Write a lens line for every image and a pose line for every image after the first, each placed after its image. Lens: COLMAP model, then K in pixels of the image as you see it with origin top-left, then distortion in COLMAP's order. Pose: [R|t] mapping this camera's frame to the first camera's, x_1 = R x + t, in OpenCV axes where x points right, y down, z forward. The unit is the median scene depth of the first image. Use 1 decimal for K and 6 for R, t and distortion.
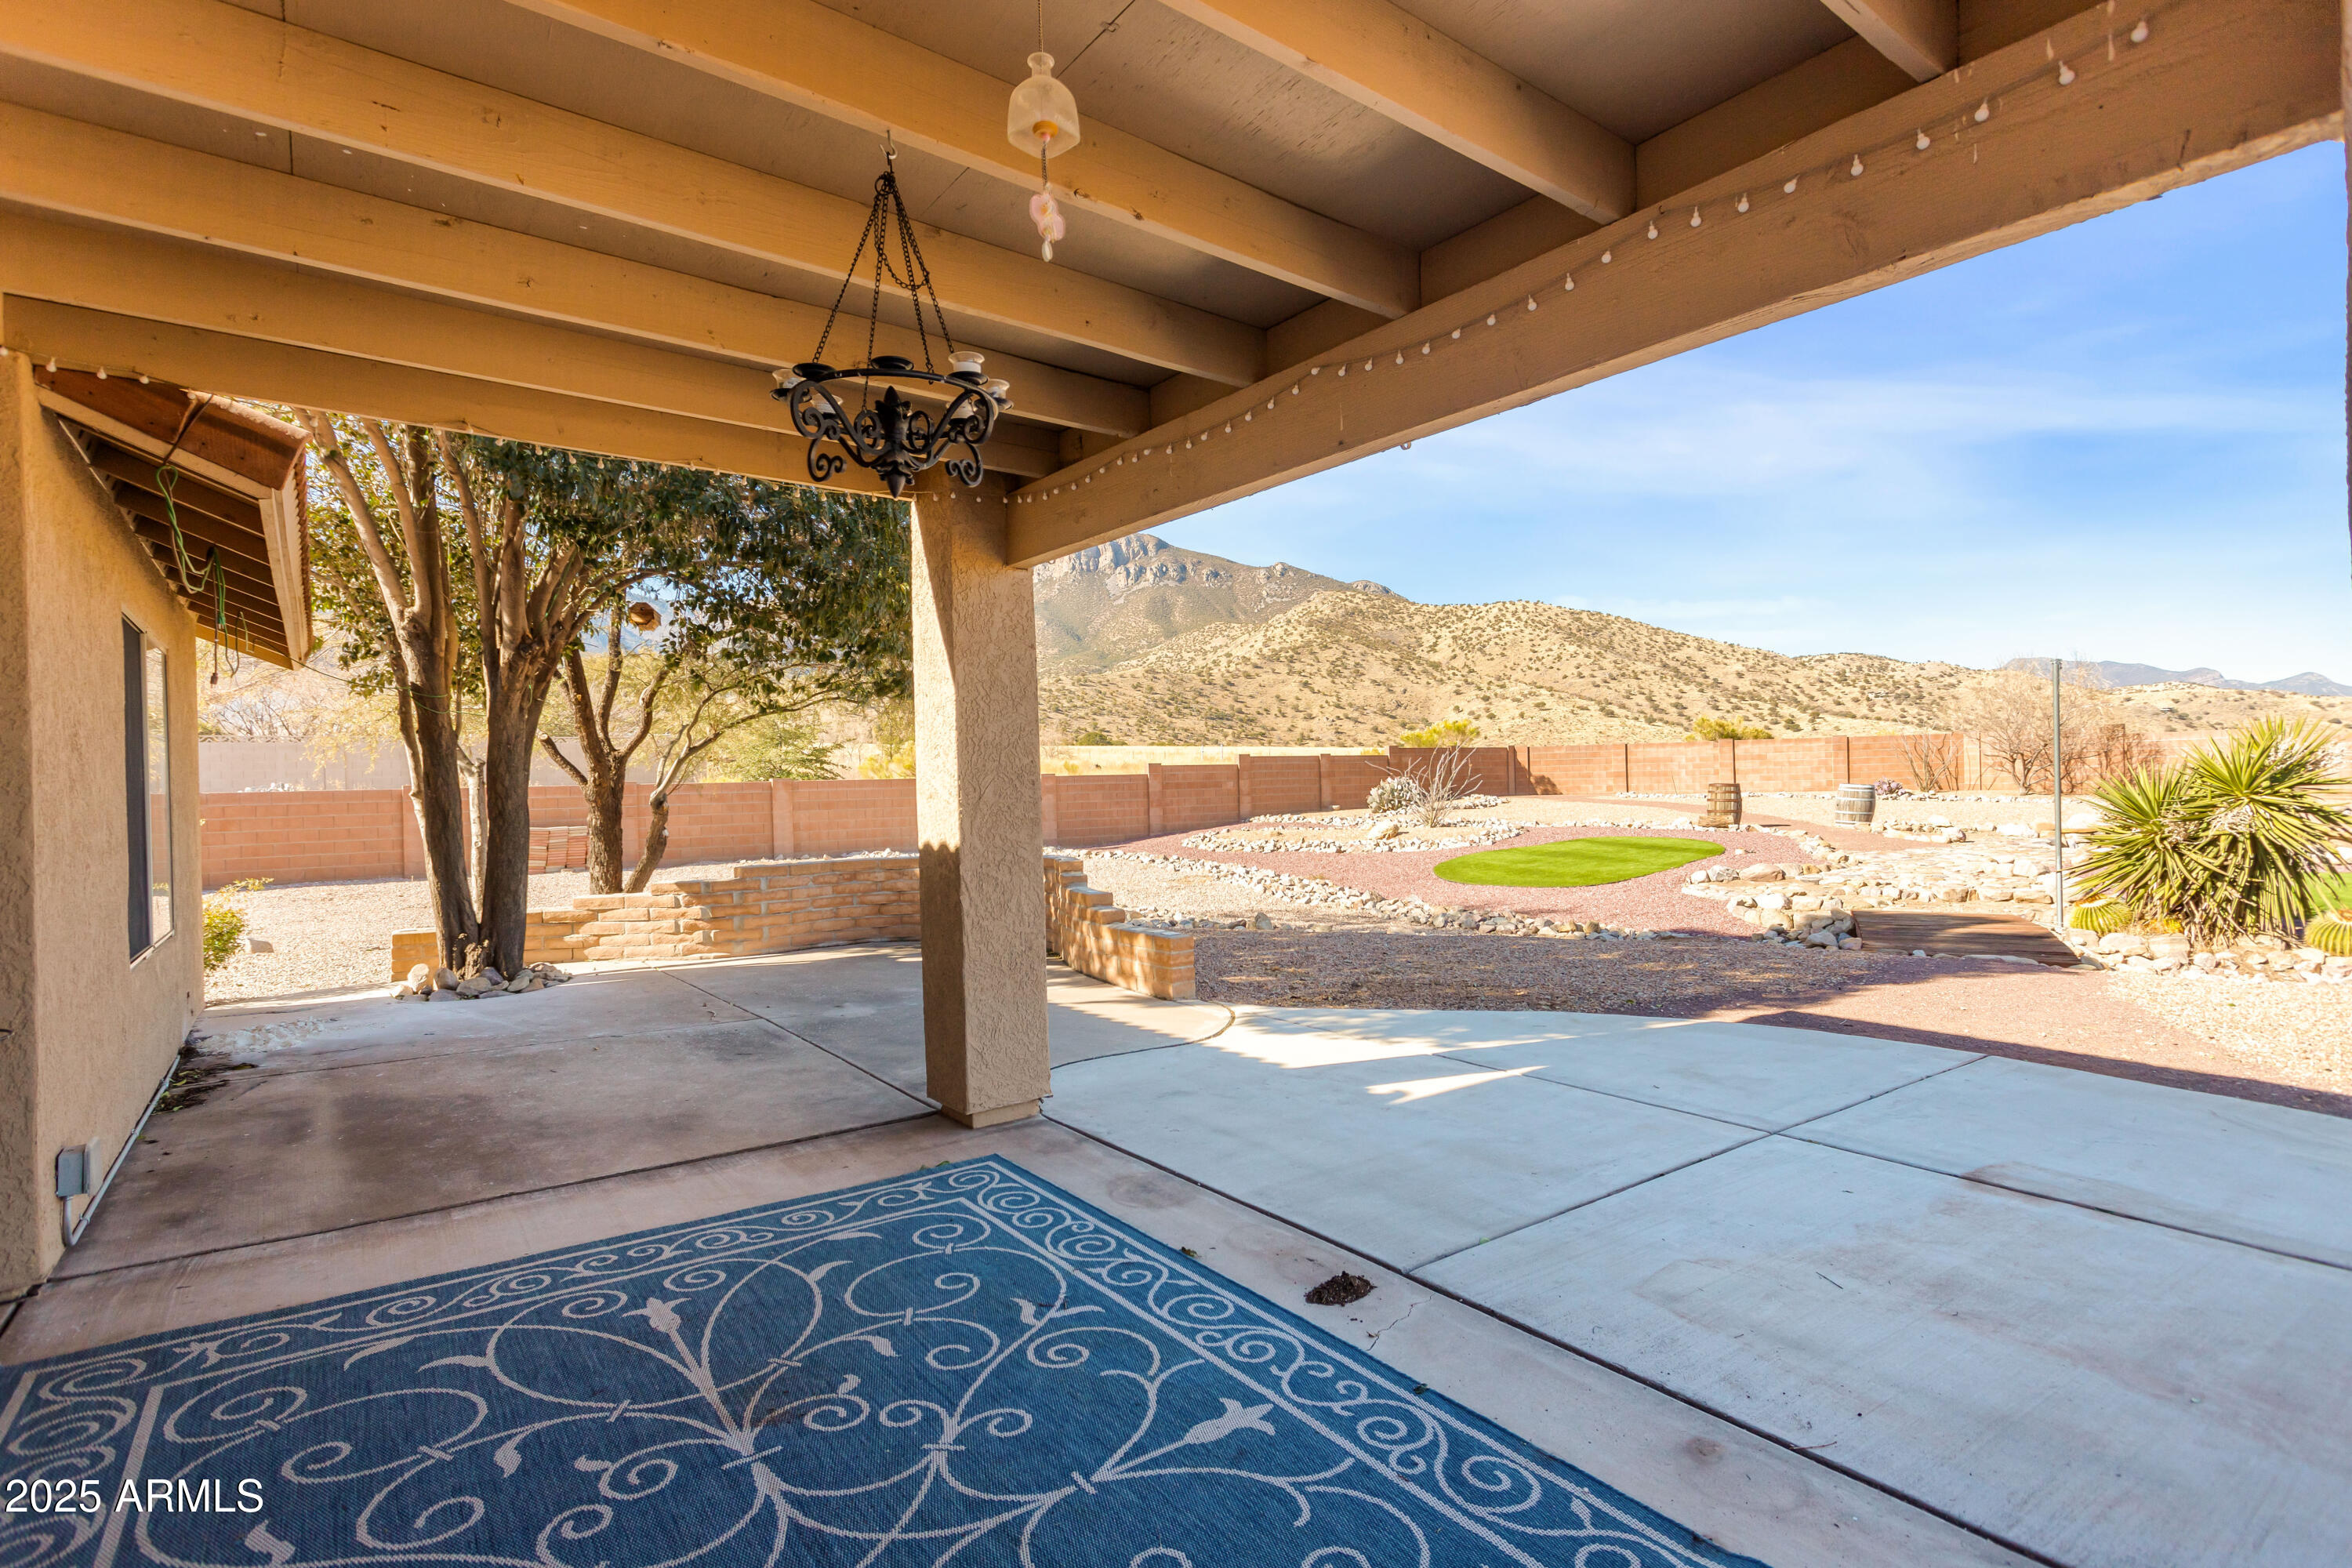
lens RADIAL K [[1143.8, 0, 1169.6], [0, 1143.8, 788.2], [0, 0, 1]] dist [0.003600, 0.001052]
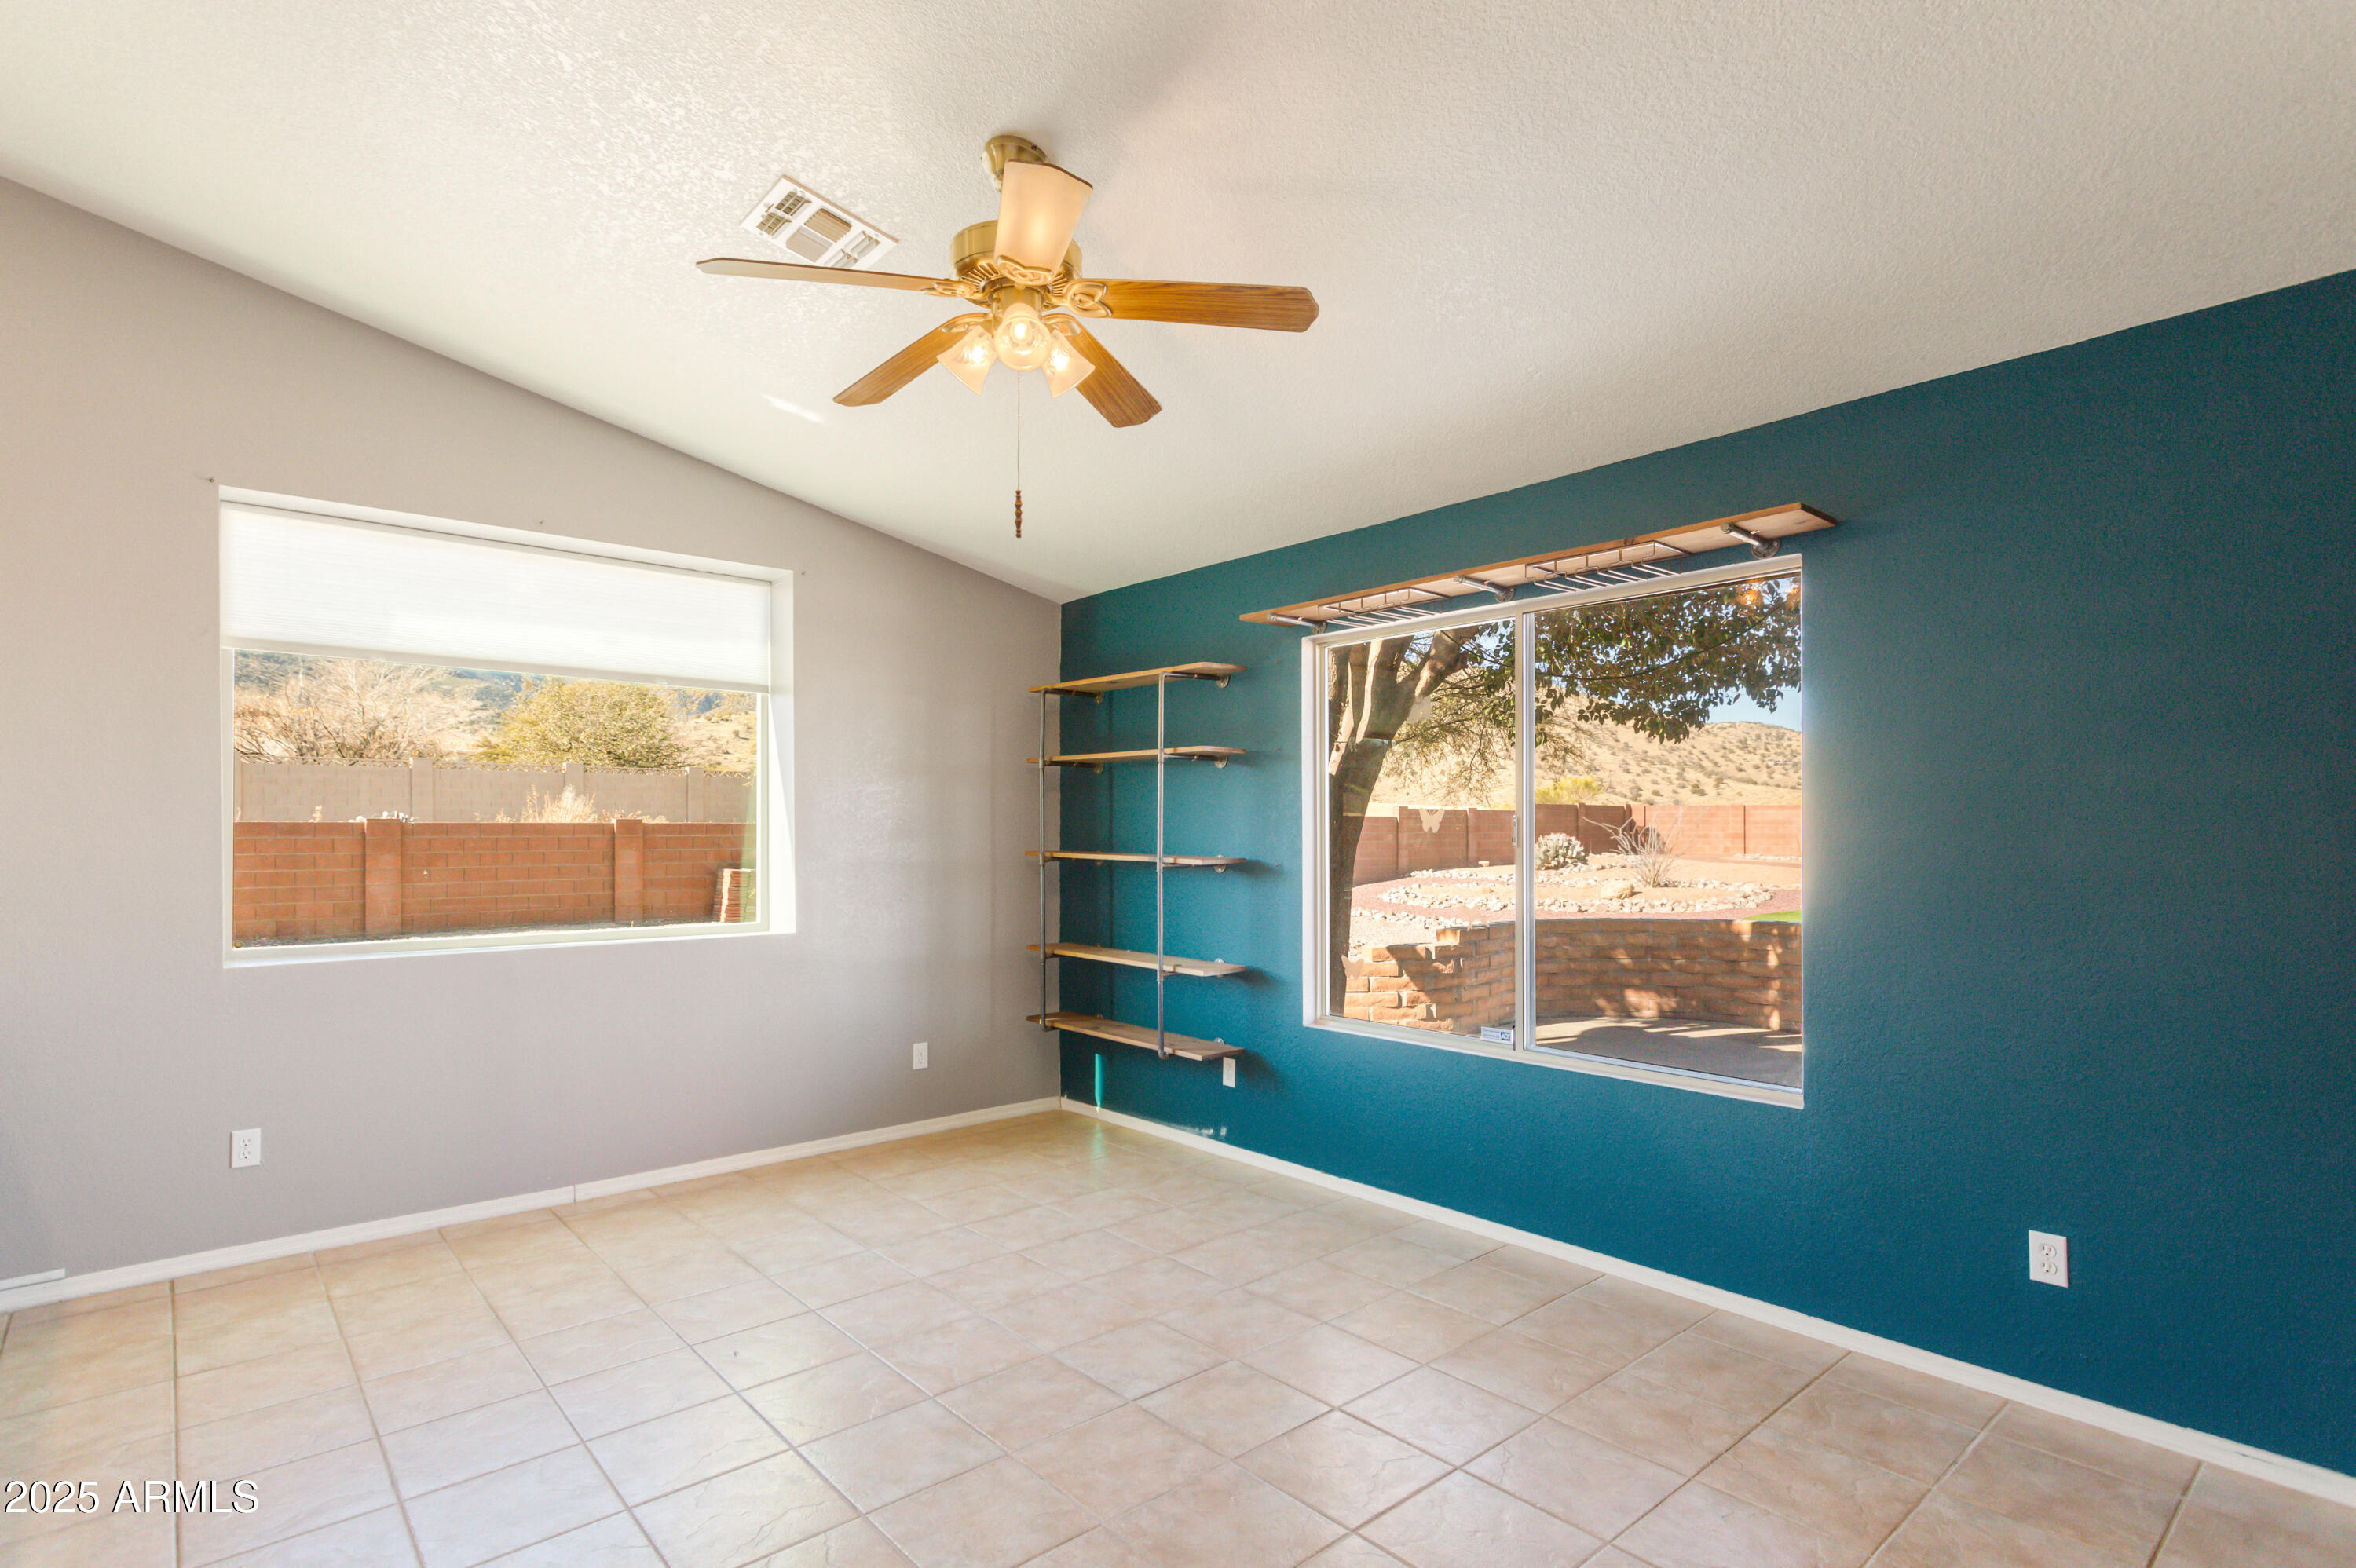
lens RADIAL K [[1145.6, 0, 1180.5], [0, 1145.6, 797.2], [0, 0, 1]] dist [0.003600, 0.001052]
pose [[0.996798, 0.024937, 0.075977, -0.168688], [-0.022229, 0.999094, -0.036279, 0.001341], [-0.076813, 0.034474, 0.996449, 0.040643]]
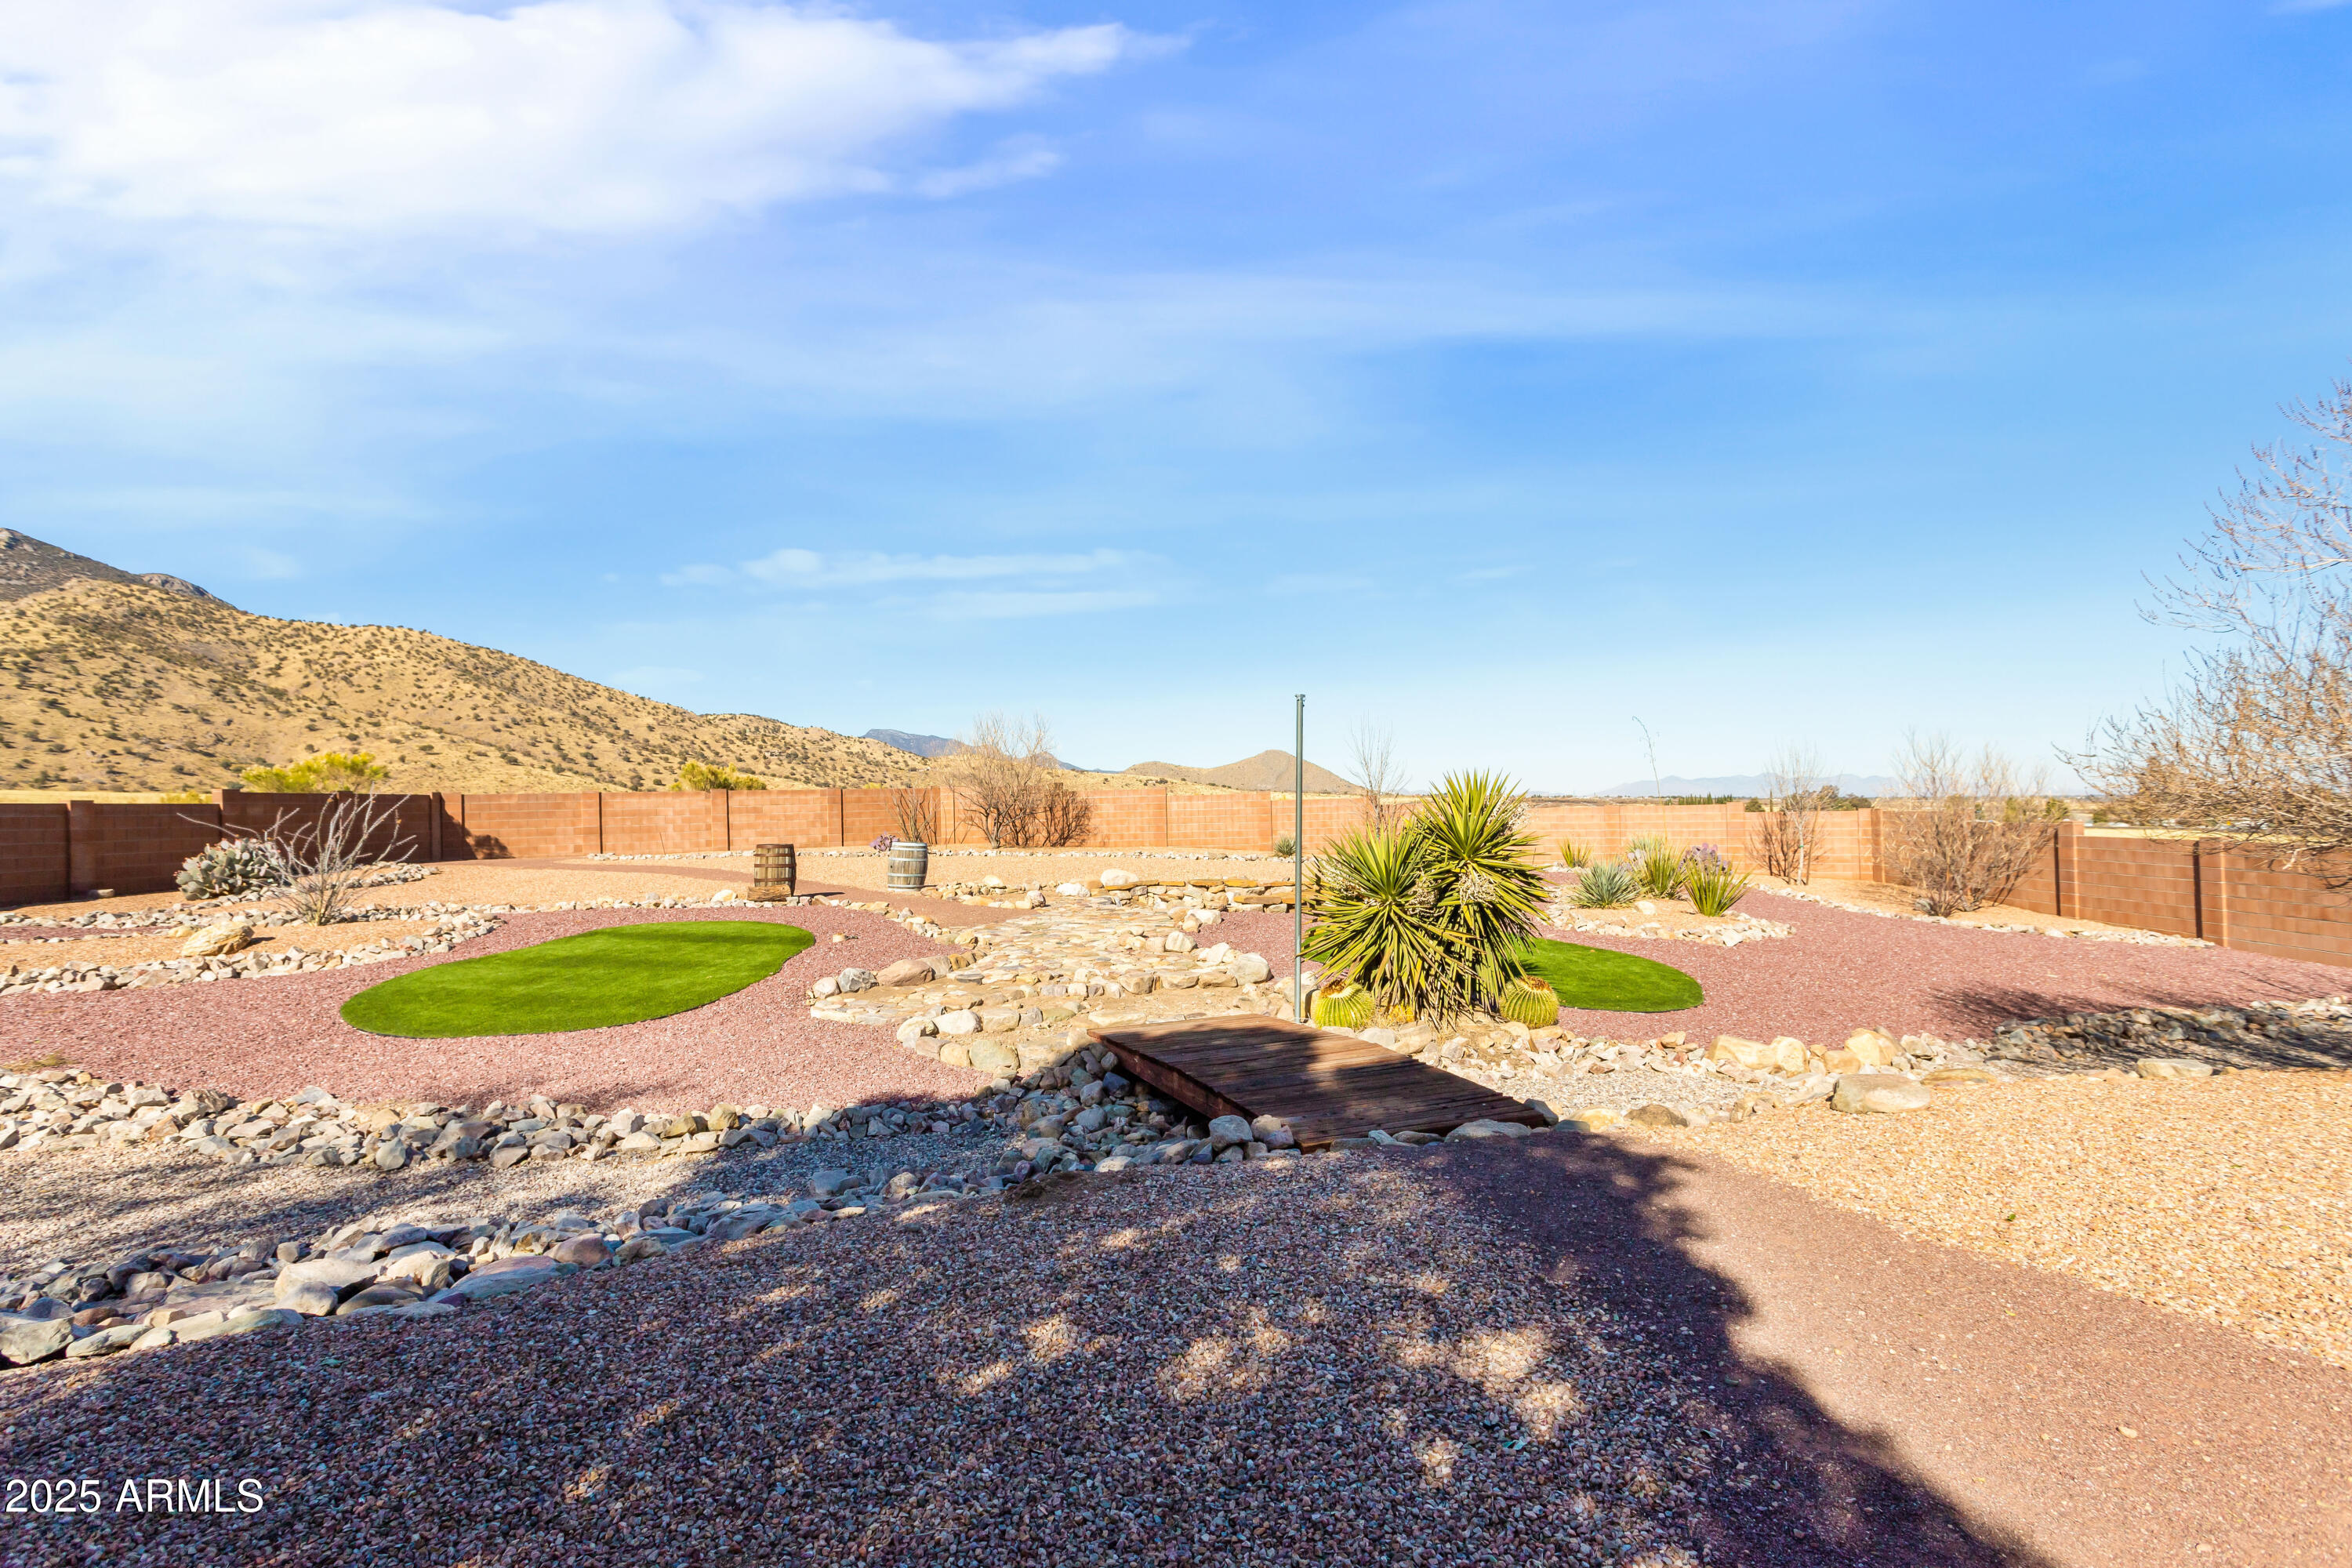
lens RADIAL K [[1143.8, 0, 1177.2], [0, 1143.8, 790.8], [0, 0, 1]] dist [0.003600, 0.001052]
pose [[0.626298, 0.019175, 0.779348, 0.027462], [0.014369, 0.999244, -0.036132, -0.005487], [-0.779452, 0.033828, 0.625549, 0.184748]]
